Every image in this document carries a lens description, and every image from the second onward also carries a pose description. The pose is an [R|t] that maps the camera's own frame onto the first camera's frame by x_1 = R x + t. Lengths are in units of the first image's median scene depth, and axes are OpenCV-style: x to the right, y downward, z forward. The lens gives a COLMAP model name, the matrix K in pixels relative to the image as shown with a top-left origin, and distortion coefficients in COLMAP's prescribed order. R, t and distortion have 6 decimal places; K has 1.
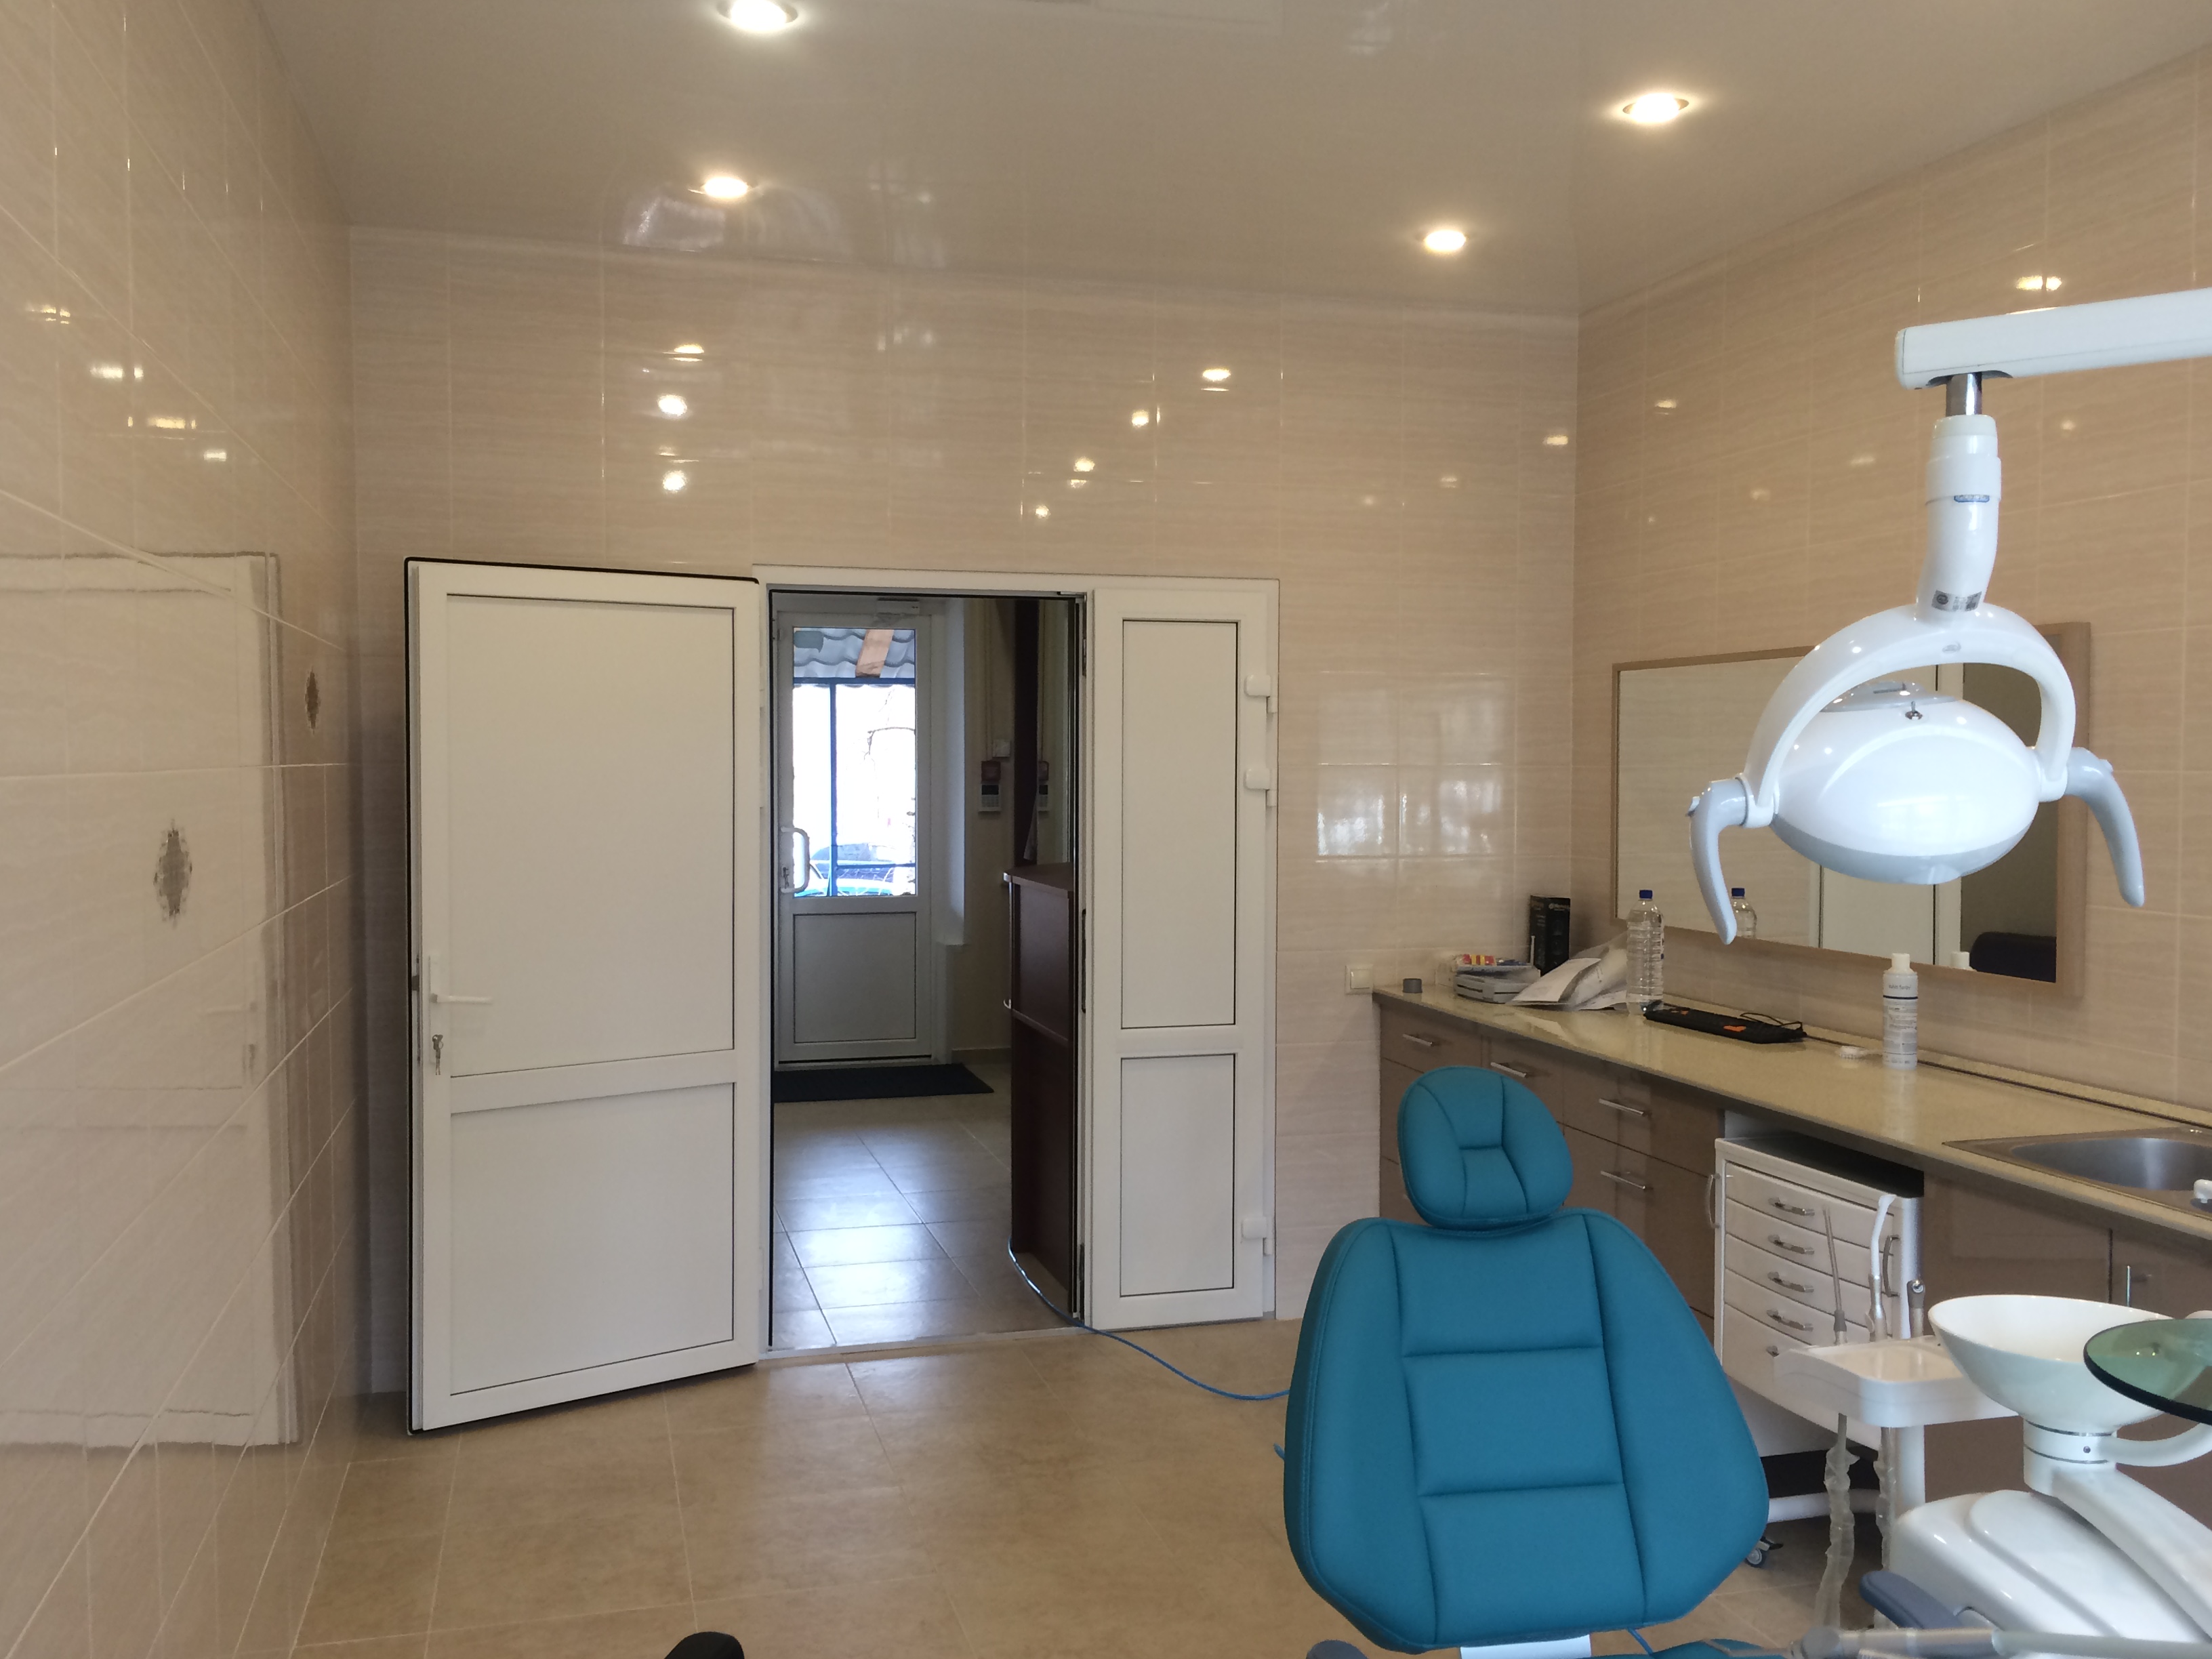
lens RADIAL K [[1949.7, 0, 1106.0], [0, 1949.7, 829.5], [0, 0, 1]] dist [0.058909, -0.001439]
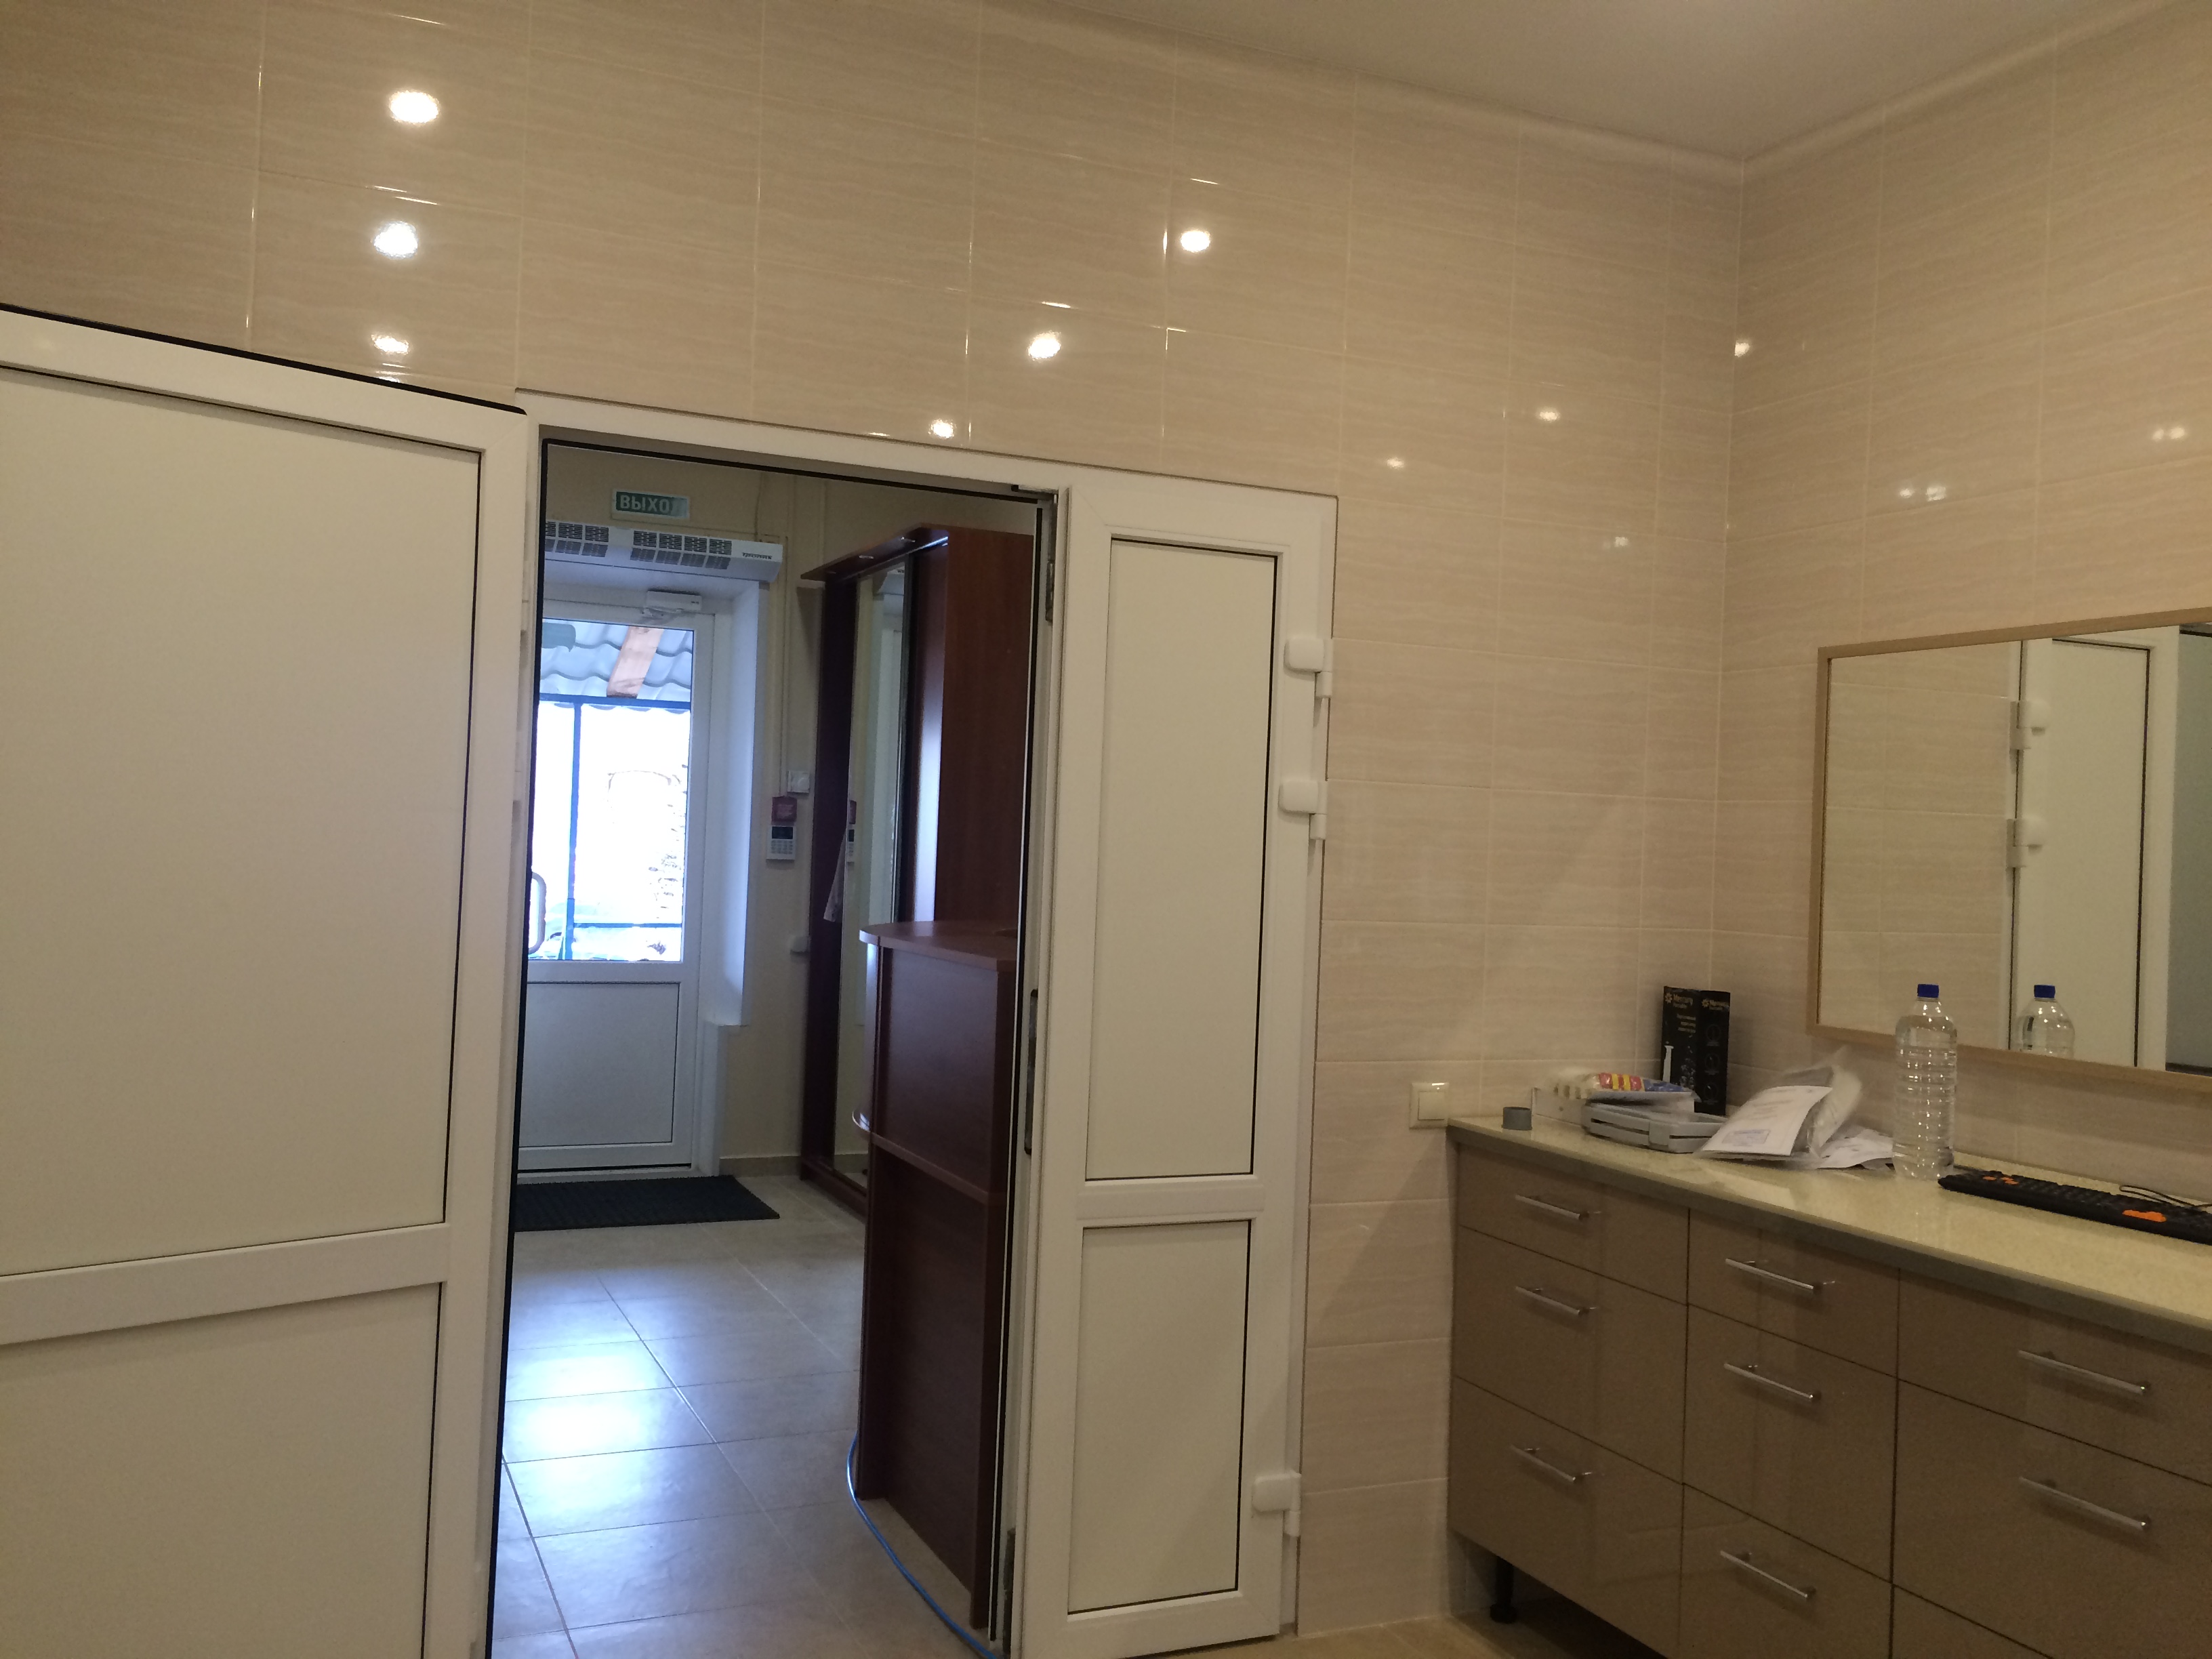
lens RADIAL K [[1854.2, 0, 1106.0], [0, 1854.2, 829.5], [0, 0, 1]] dist [0.048098, 0.001194]
pose [[0.987260, 0.037533, 0.154626, -0.076412], [-0.031029, 0.998538, -0.044268, 0.013458], [-0.156061, 0.038906, 0.986981, 0.369134]]
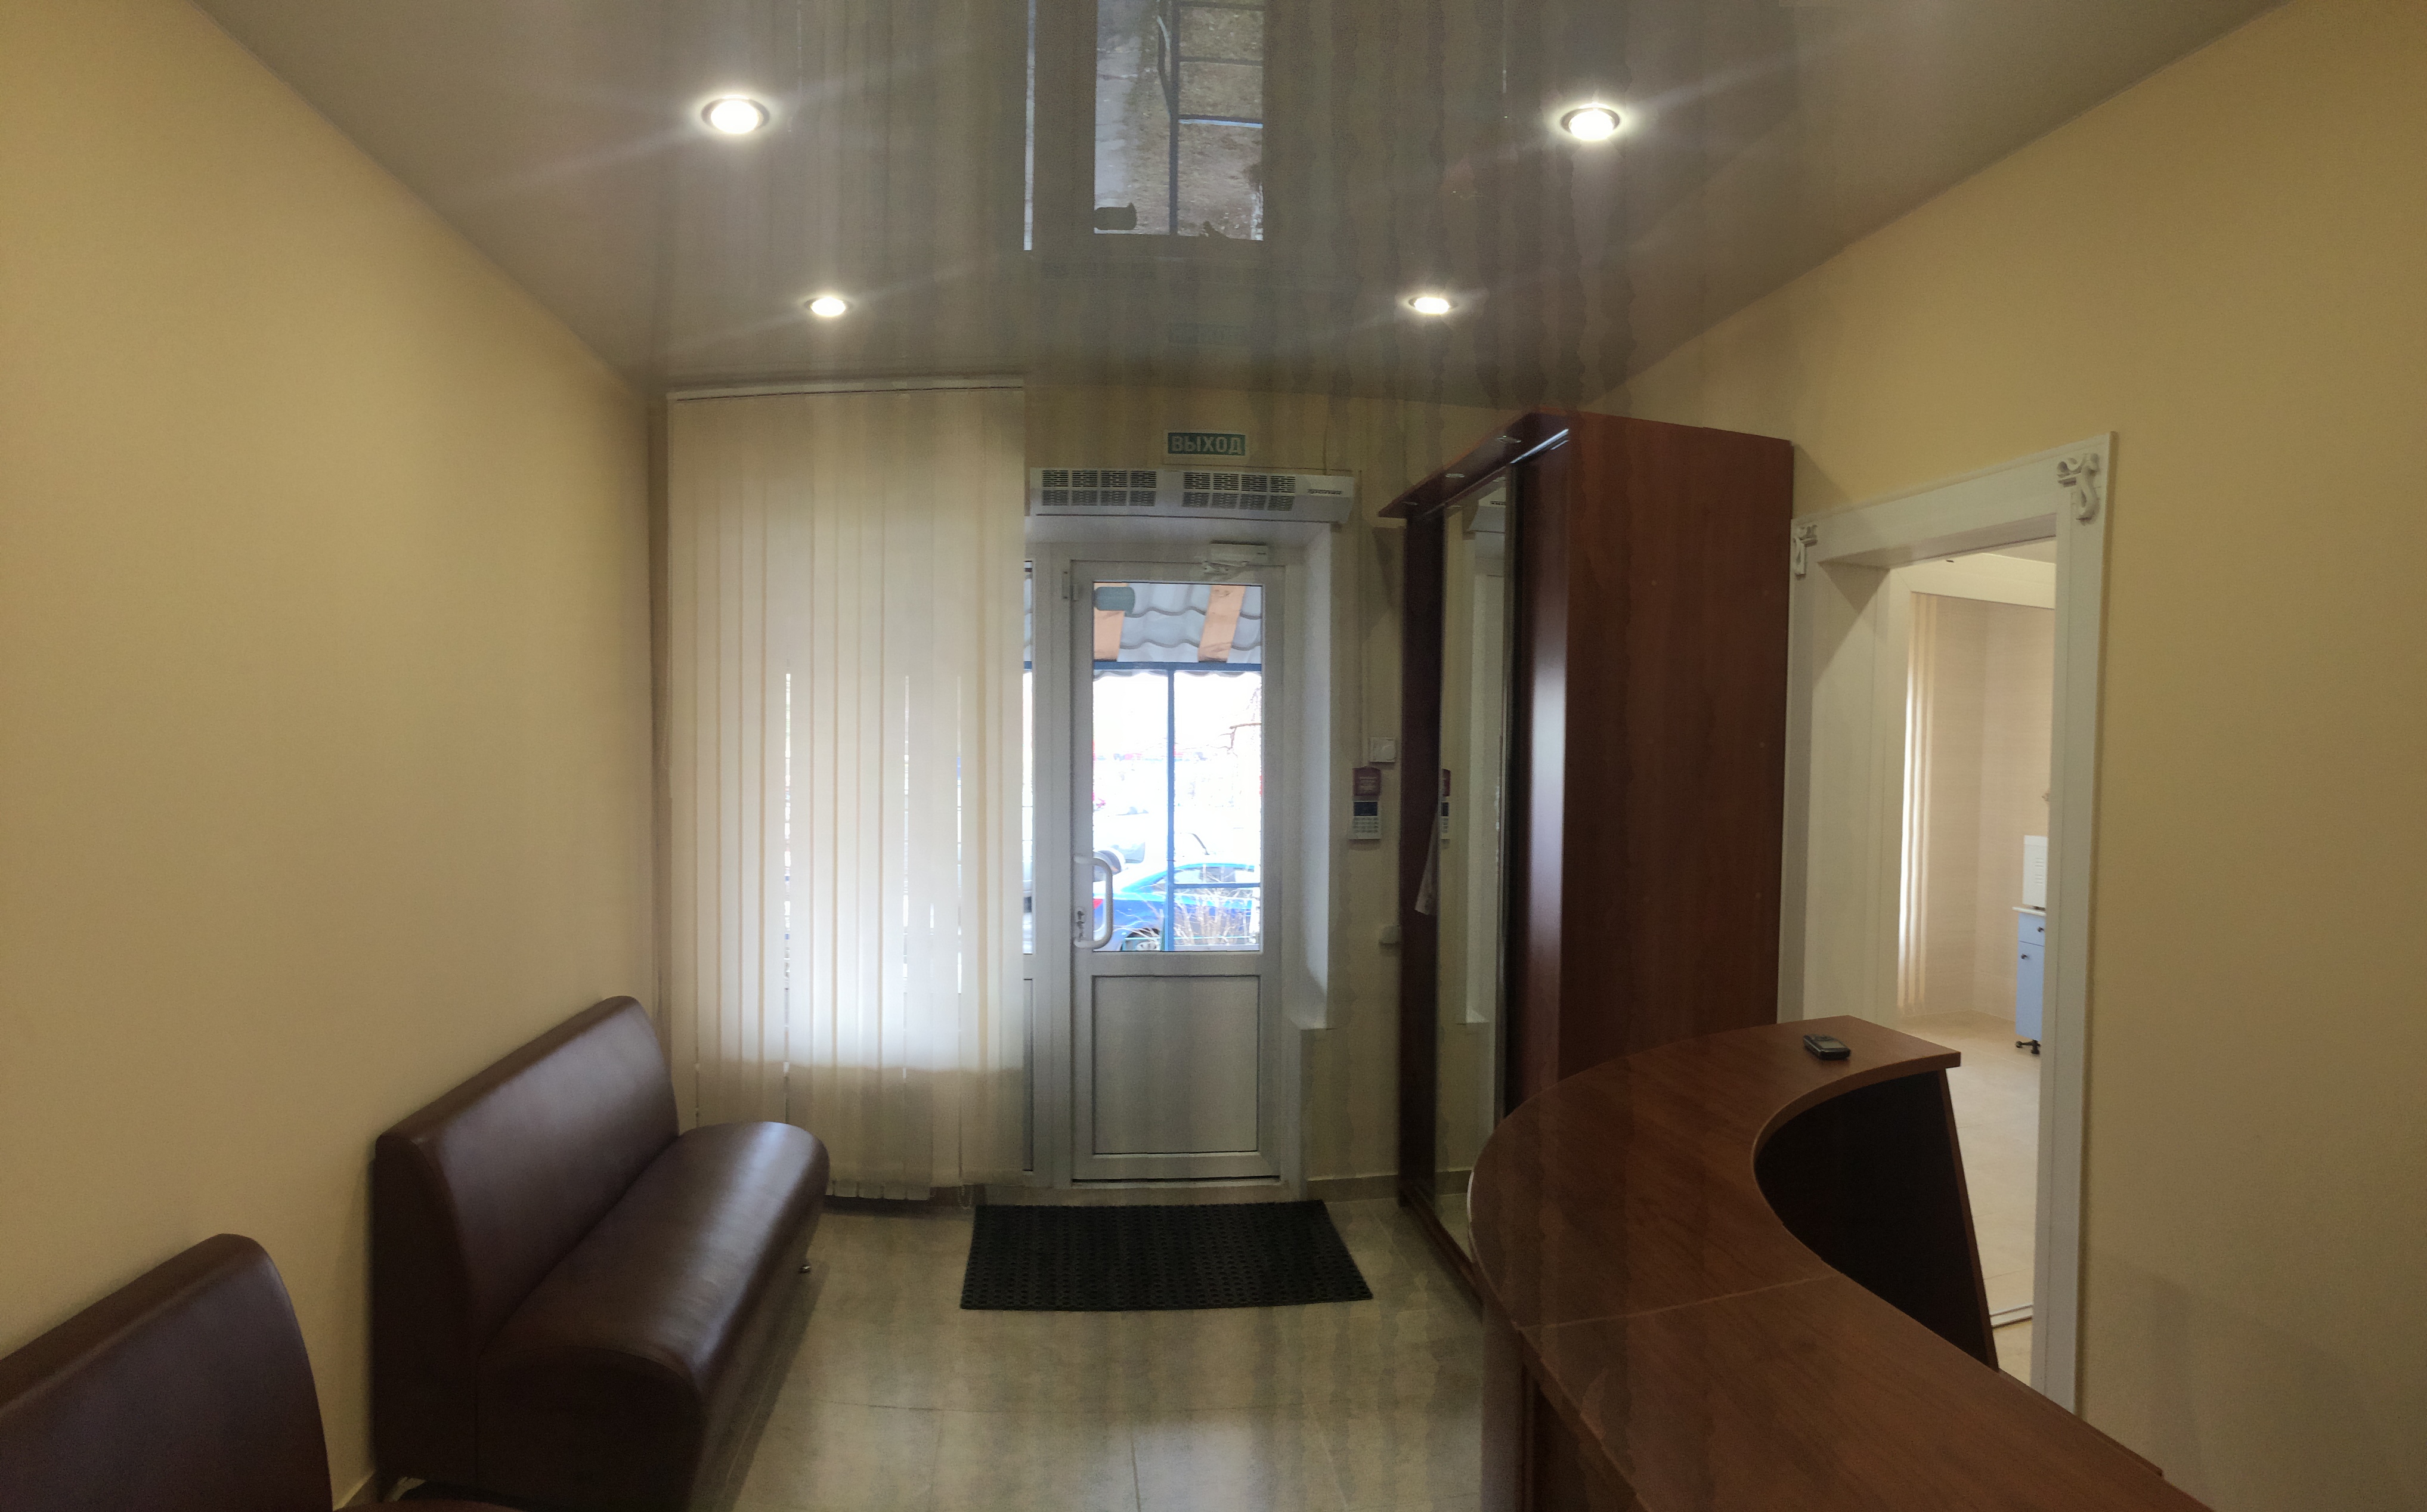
lens RADIAL K [[1266.0, 0, 1213.5], [0, 1266.0, 756.0], [0, 0, 1]] dist [0.027371, -0.000002]
pose [[0.988225, 0.006246, -0.152880, -0.072801], [-0.010172, 0.999638, -0.024915, -0.045800], [0.152669, 0.026176, 0.987931, 0.895859]]
